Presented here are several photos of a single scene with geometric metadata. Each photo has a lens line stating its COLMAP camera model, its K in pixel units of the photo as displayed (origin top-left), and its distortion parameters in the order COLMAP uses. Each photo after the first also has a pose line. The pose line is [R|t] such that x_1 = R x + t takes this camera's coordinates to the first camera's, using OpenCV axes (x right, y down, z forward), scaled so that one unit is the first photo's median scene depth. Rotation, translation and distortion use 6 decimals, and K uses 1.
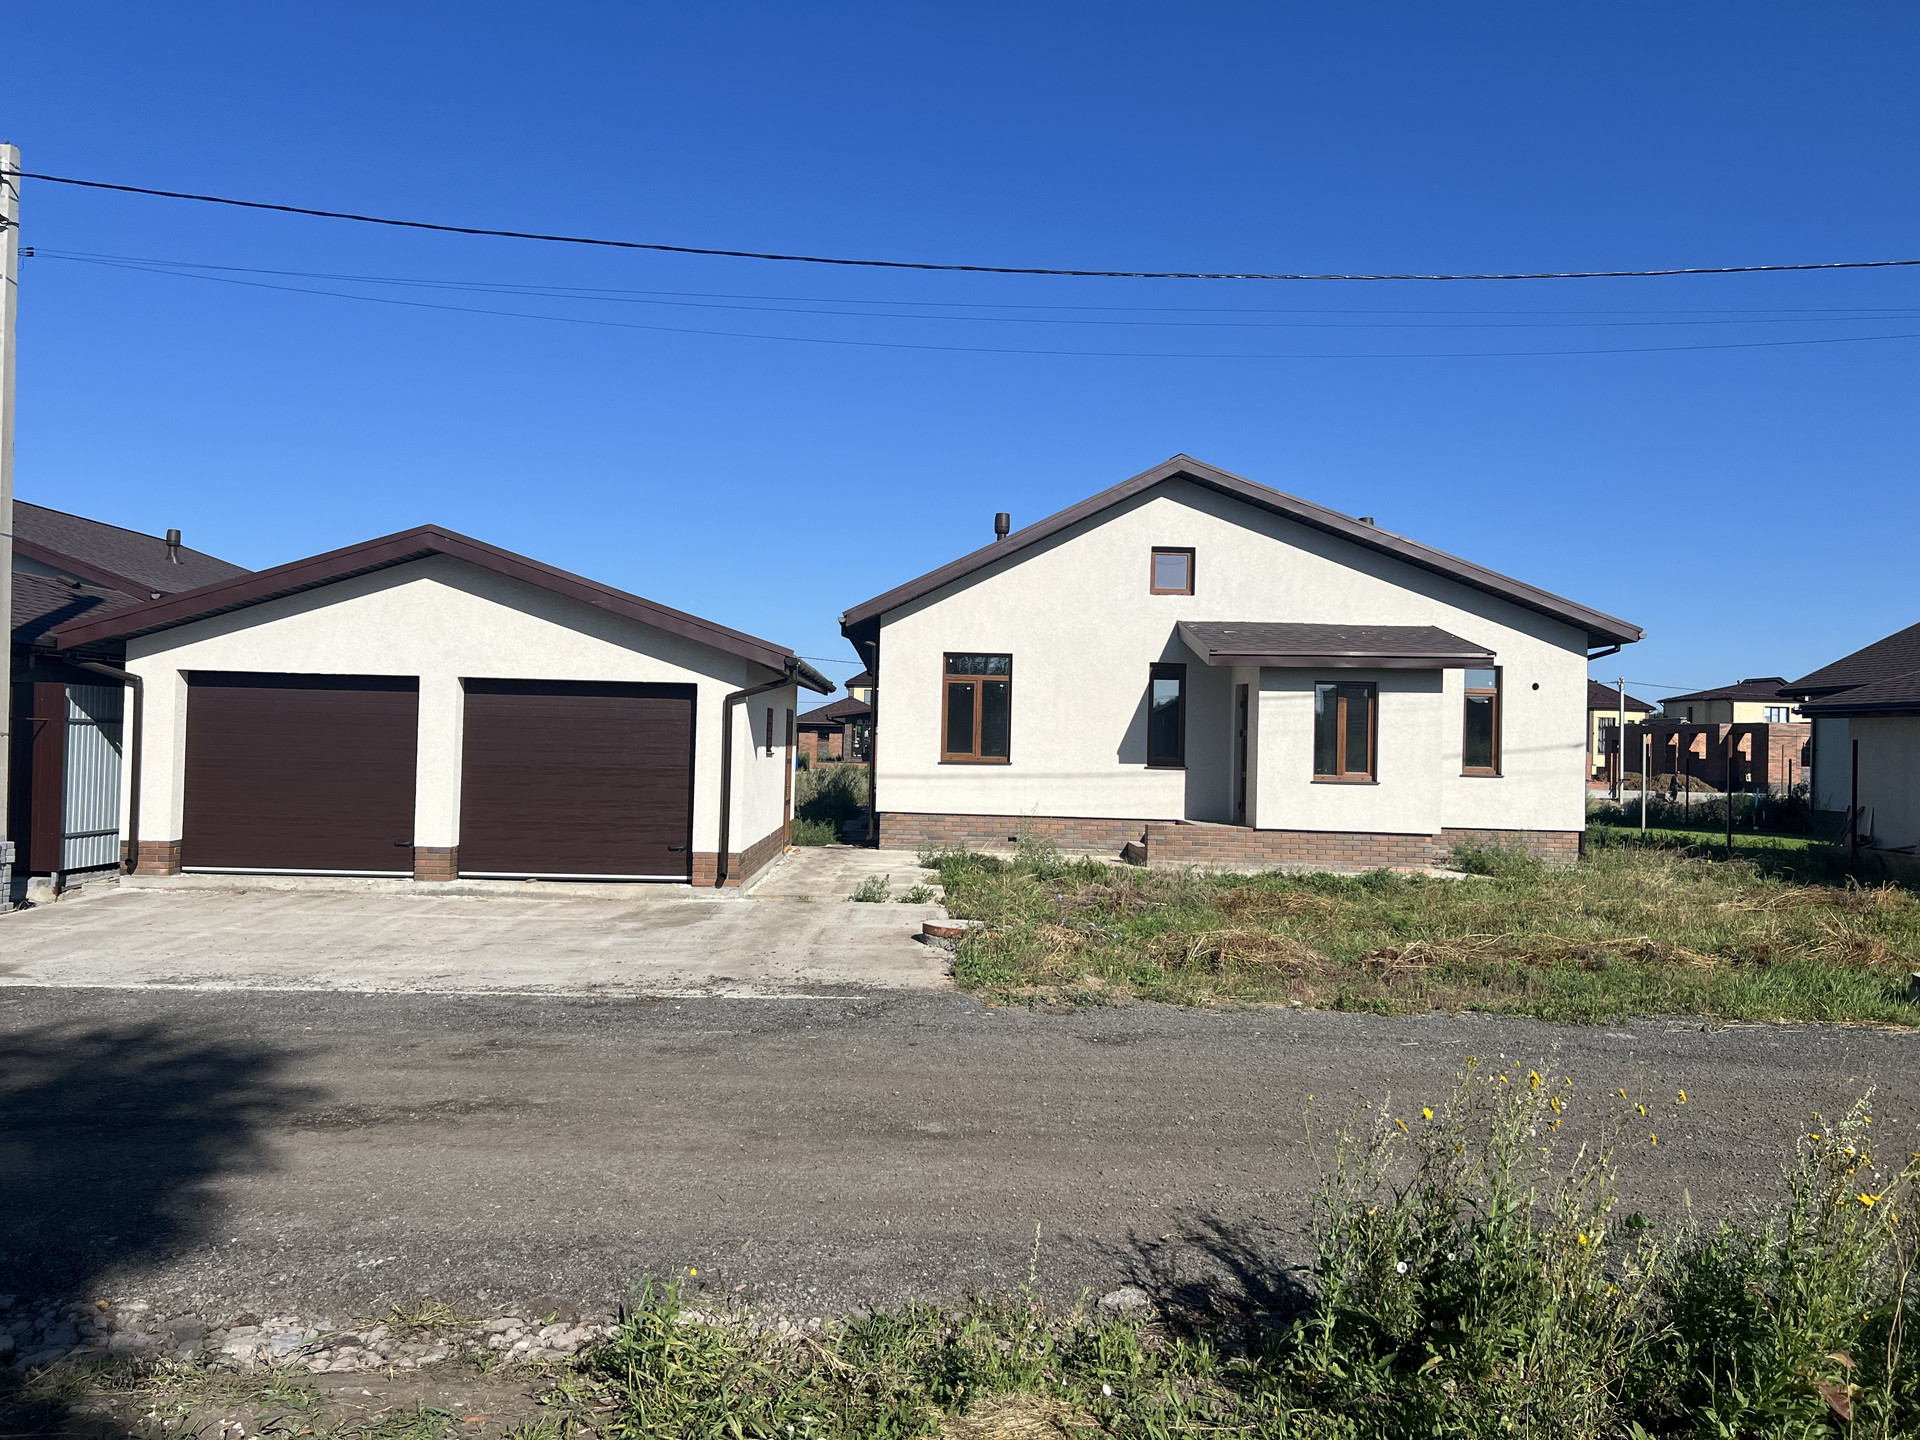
lens RADIAL K [[1465.5, 0, 935.8], [0, 1465.5, 711.4], [0, 0, 1]] dist [0.059708, -0.063015]
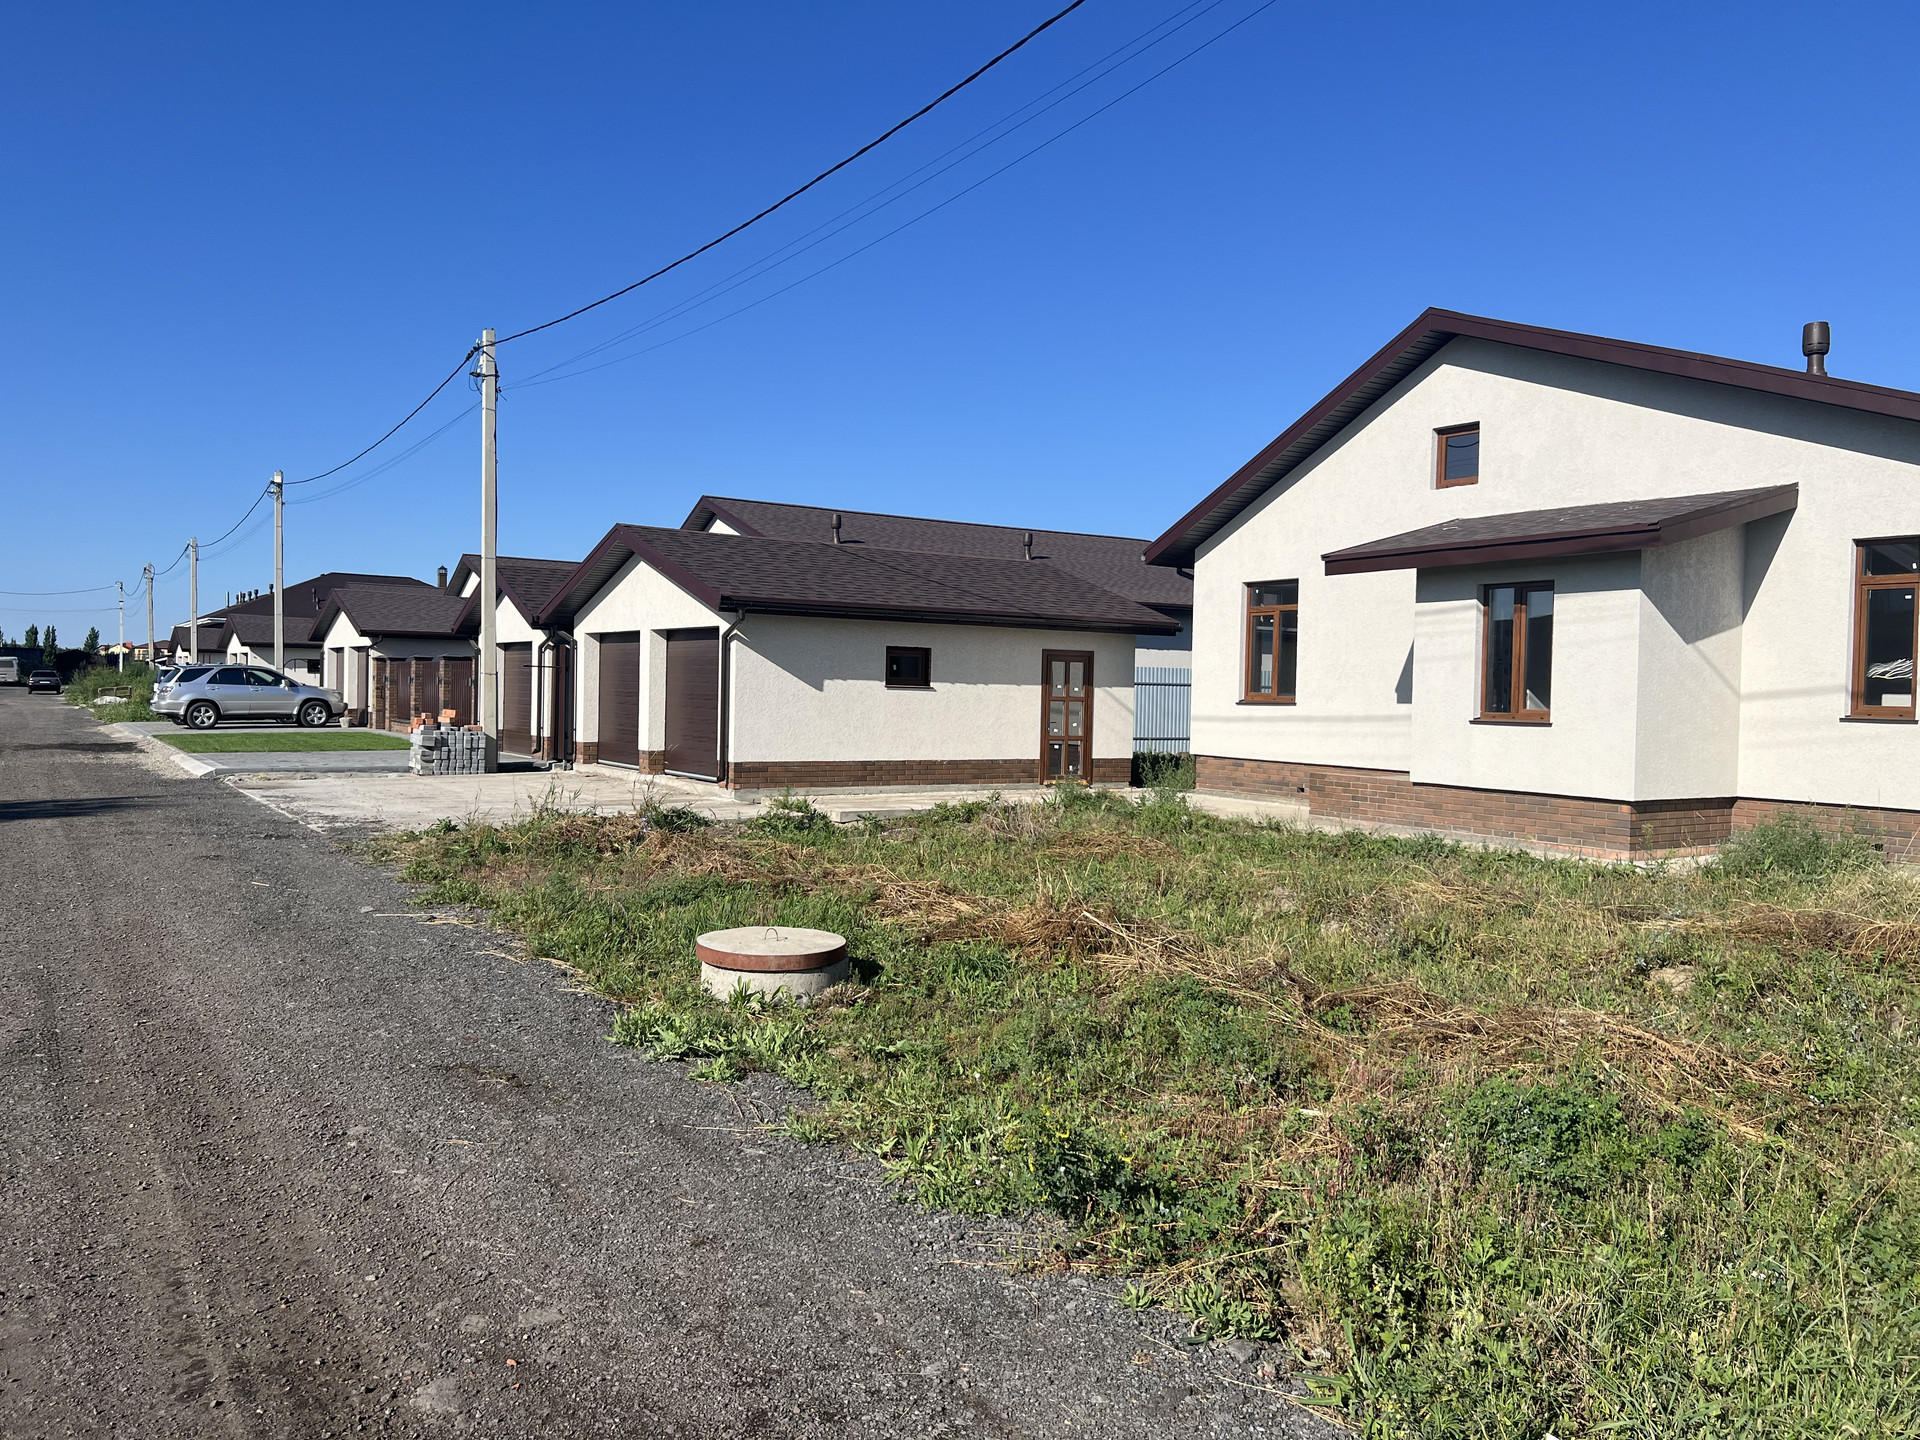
lens RADIAL K [[1465.5, 0, 953.5], [0, 1465.5, 729.1], [0, 0, 1]] dist [0.059708, -0.063015]
pose [[0.536046, 0.010613, -0.844122, 0.963847], [0.007422, 0.999823, 0.017284, 0.047432], [0.844156, -0.015531, 0.535873, 0.496010]]
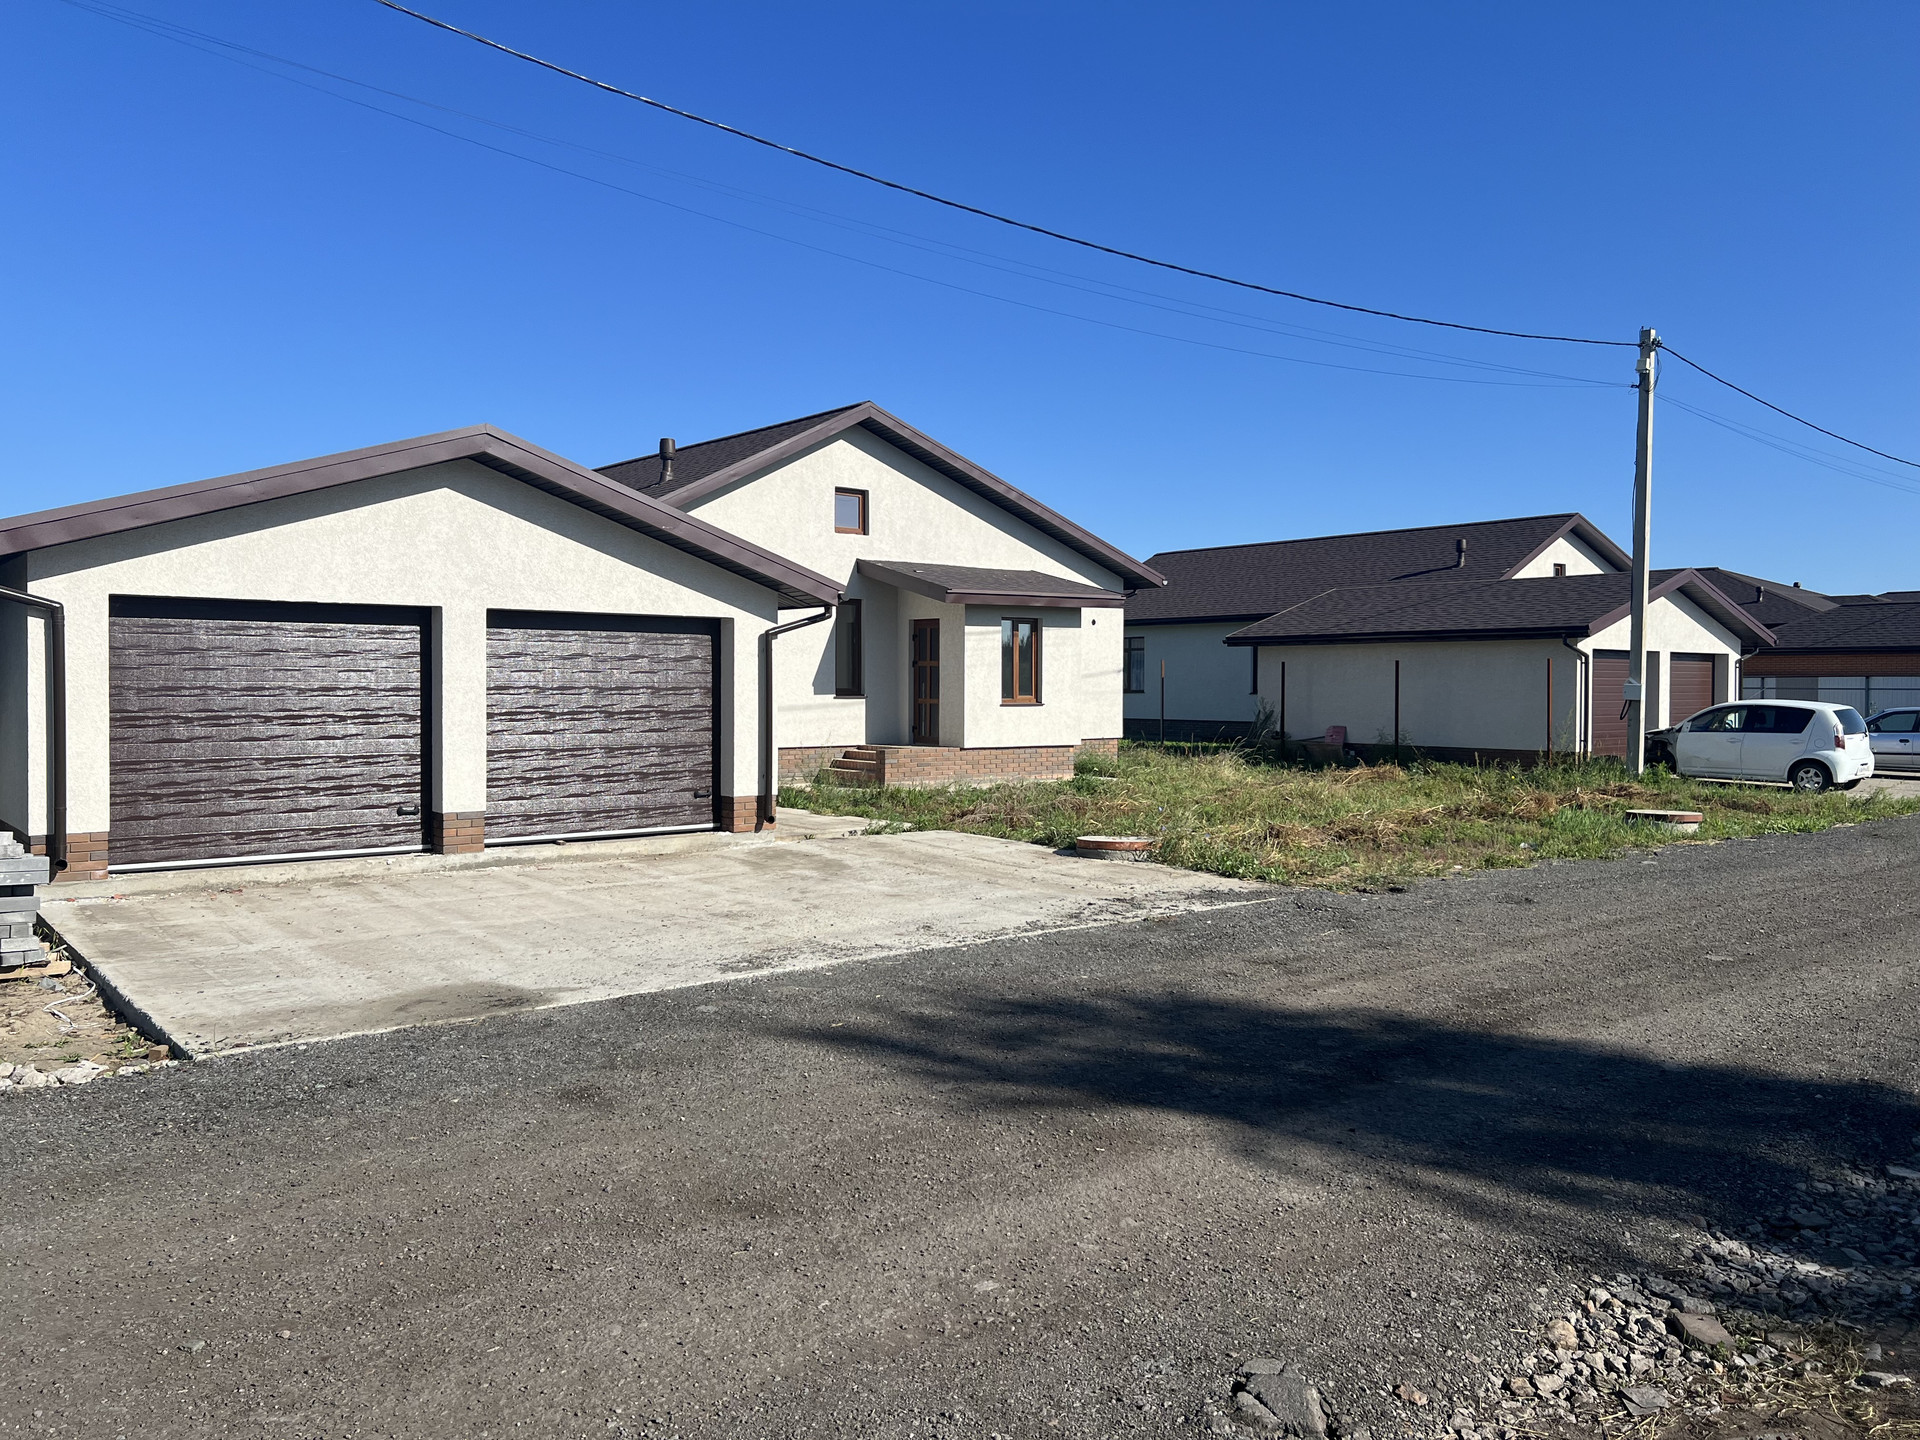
lens RADIAL K [[1465.5, 0, 952.3], [0, 1465.5, 723.1], [0, 0, 1]] dist [0.059708, -0.063015]
pose [[0.779604, -0.038367, 0.625096, -0.633756], [0.002200, 0.998283, 0.058528, -0.006804], [-0.626269, -0.044253, 0.778350, 0.174821]]
